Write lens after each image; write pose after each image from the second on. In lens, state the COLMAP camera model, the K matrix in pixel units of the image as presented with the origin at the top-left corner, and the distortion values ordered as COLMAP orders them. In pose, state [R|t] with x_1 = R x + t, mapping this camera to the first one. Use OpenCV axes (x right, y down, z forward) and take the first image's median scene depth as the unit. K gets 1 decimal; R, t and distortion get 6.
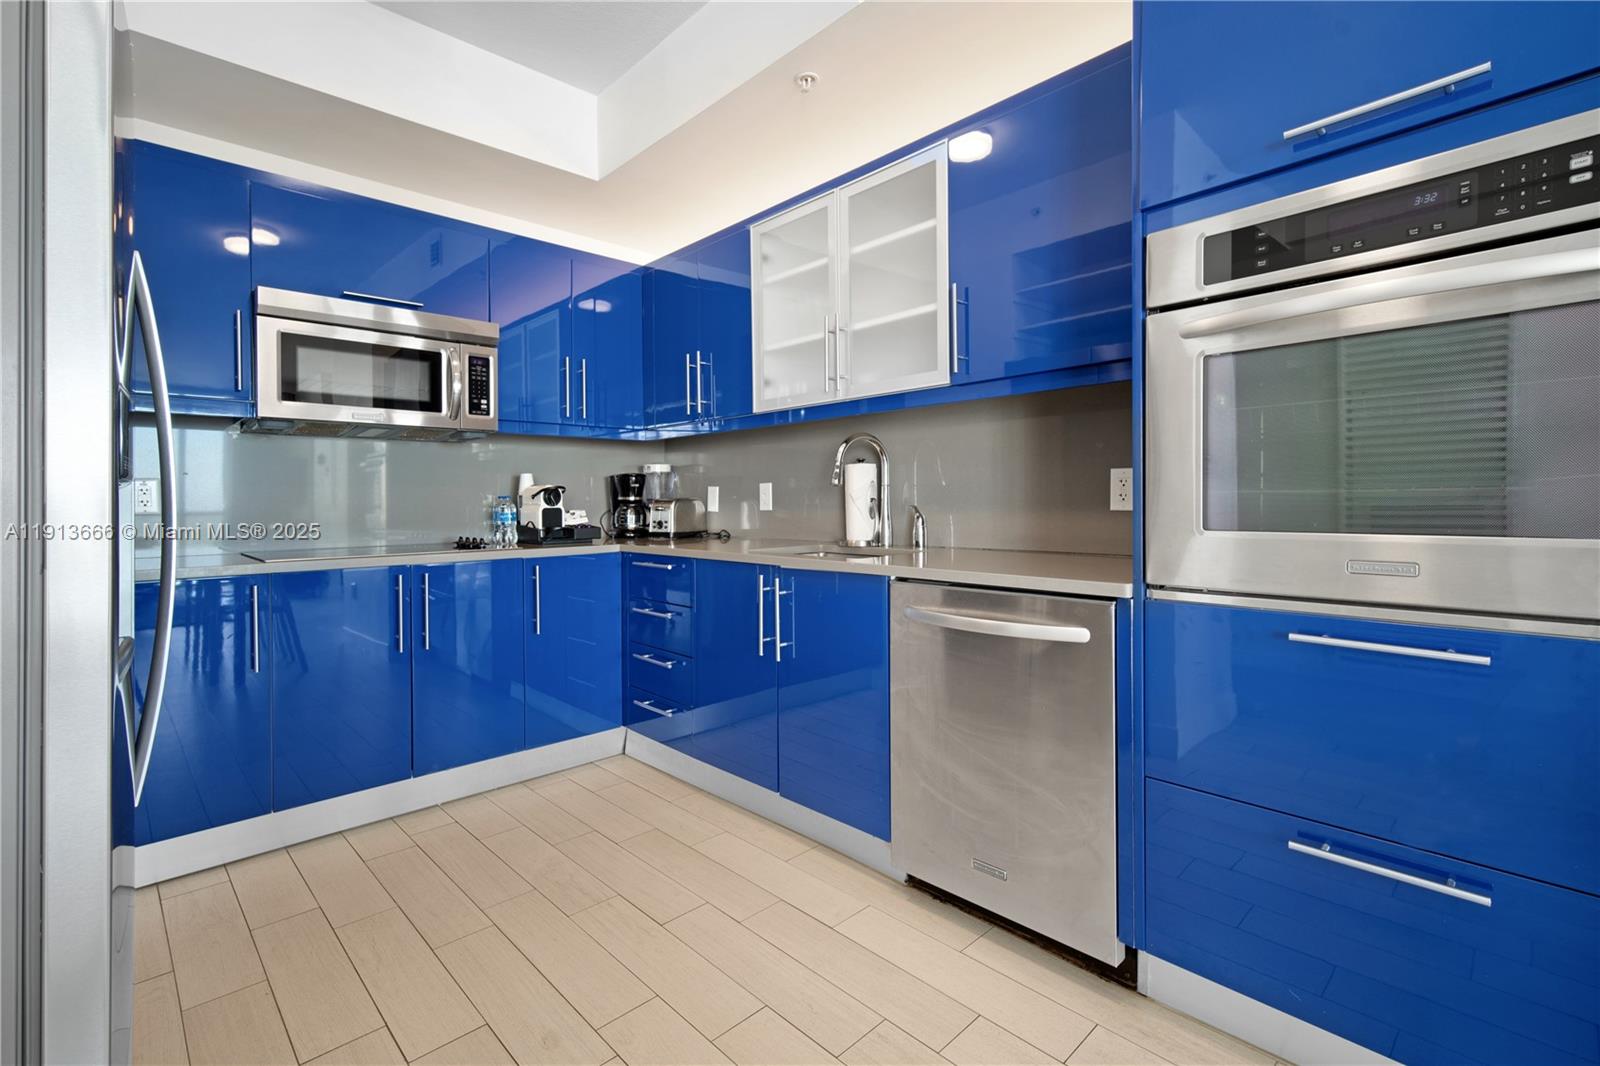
lens RADIAL K [[725.6, 0, 787.4], [0, 725.6, 528.7], [0, 0, 1]] dist [0.006460, 0.000129]
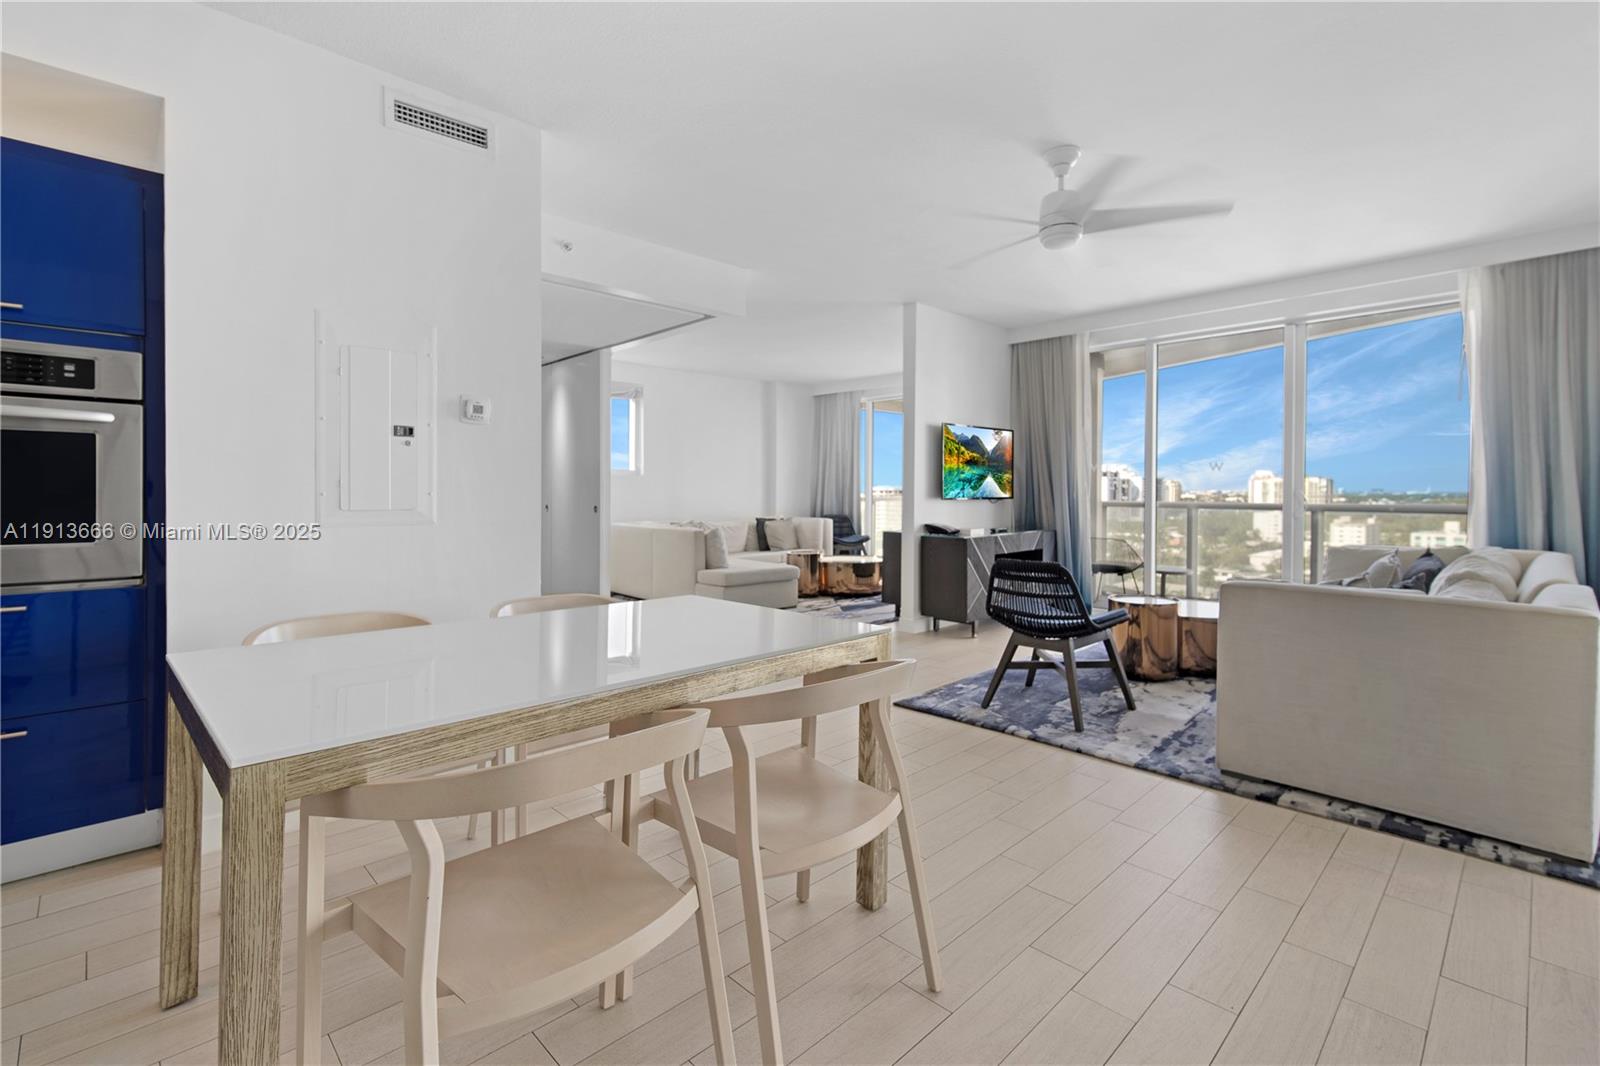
lens RADIAL K [[739.4, 0, 831.1], [0, 739.4, 503.4], [0, 0, 1]] dist [0.000472, -0.000456]
pose [[-0.039948, -0.007077, 0.999177, -0.466454], [0.037515, 0.999259, 0.008577, -0.014810], [-0.998497, 0.037827, -0.039653, -0.448400]]
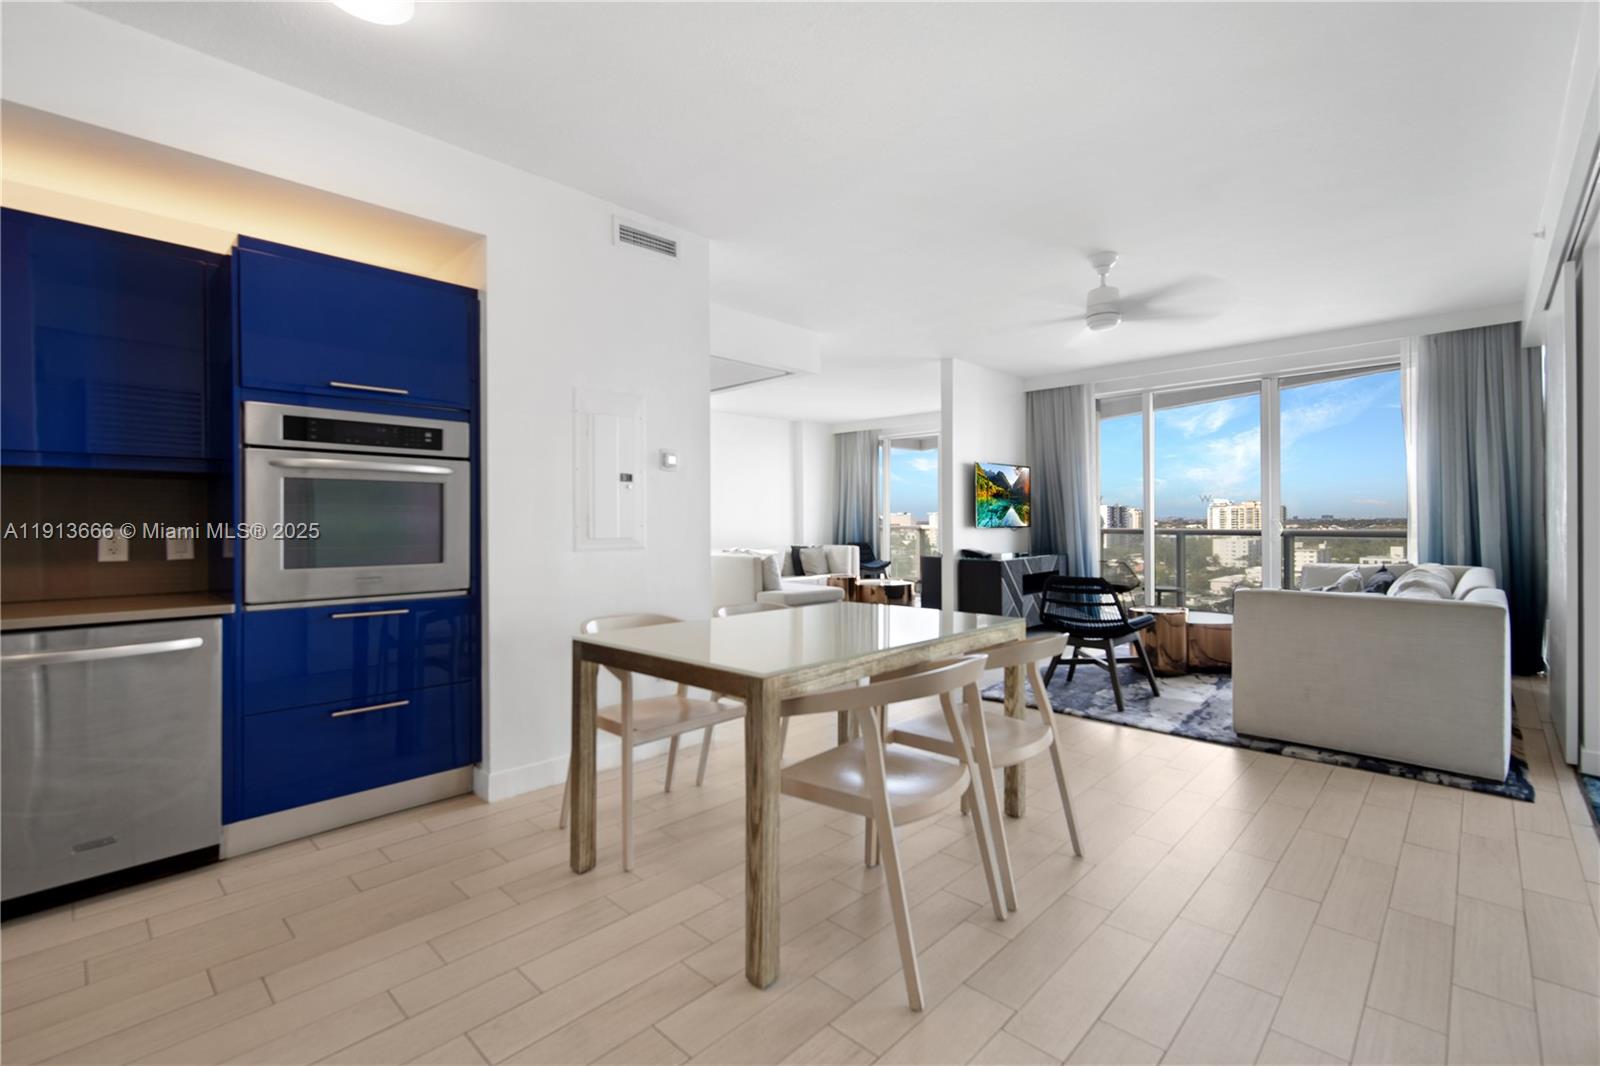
lens RADIAL K [[736.2, 0, 835.8], [0, 736.2, 519.7], [0, 0, 1]] dist [-0.002072, -0.000076]
pose [[-0.087052, 0.010610, 0.996147, -0.788973], [0.043380, 0.999035, -0.006849, -0.027804], [-0.995259, 0.042616, -0.087428, -0.140377]]
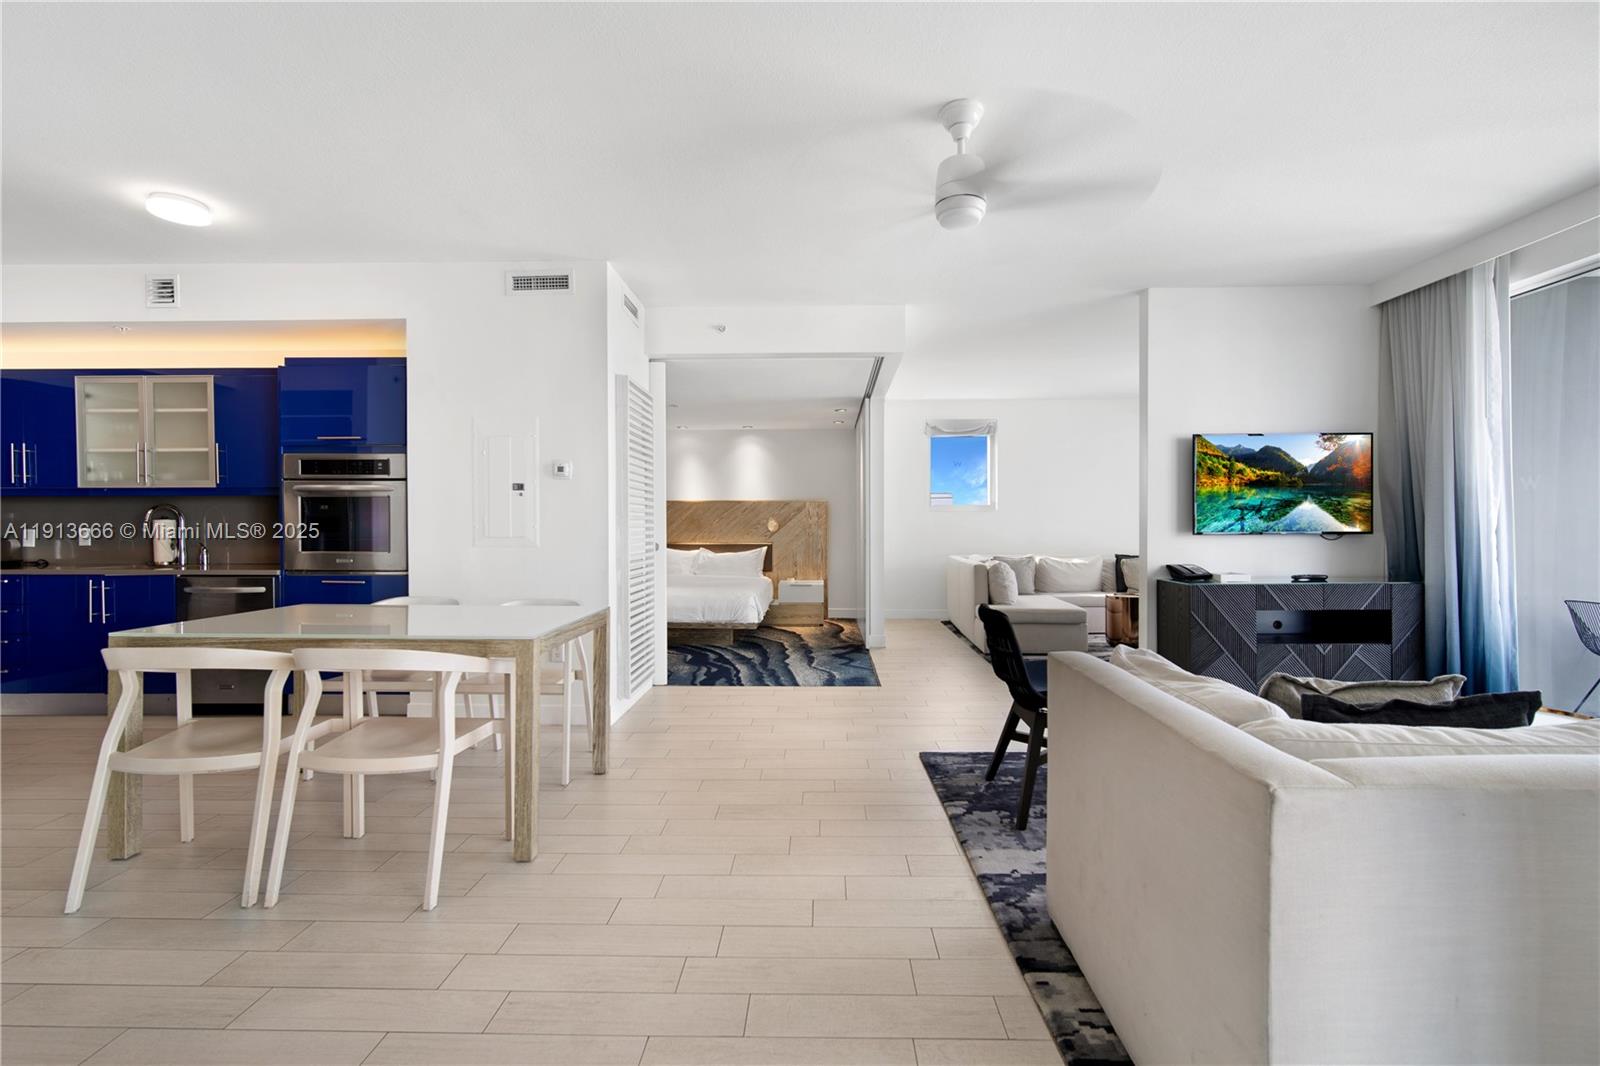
lens RADIAL K [[737.2, 0, 810.9], [0, 737.2, 536.3], [0, 0, 1]] dist [0.016515, 0.000097]
pose [[0.710755, -0.000440, 0.703440, -0.067258], [0.022855, 0.999486, -0.022468, 0.033063], [-0.703068, 0.032046, 0.710400, -1.561056]]
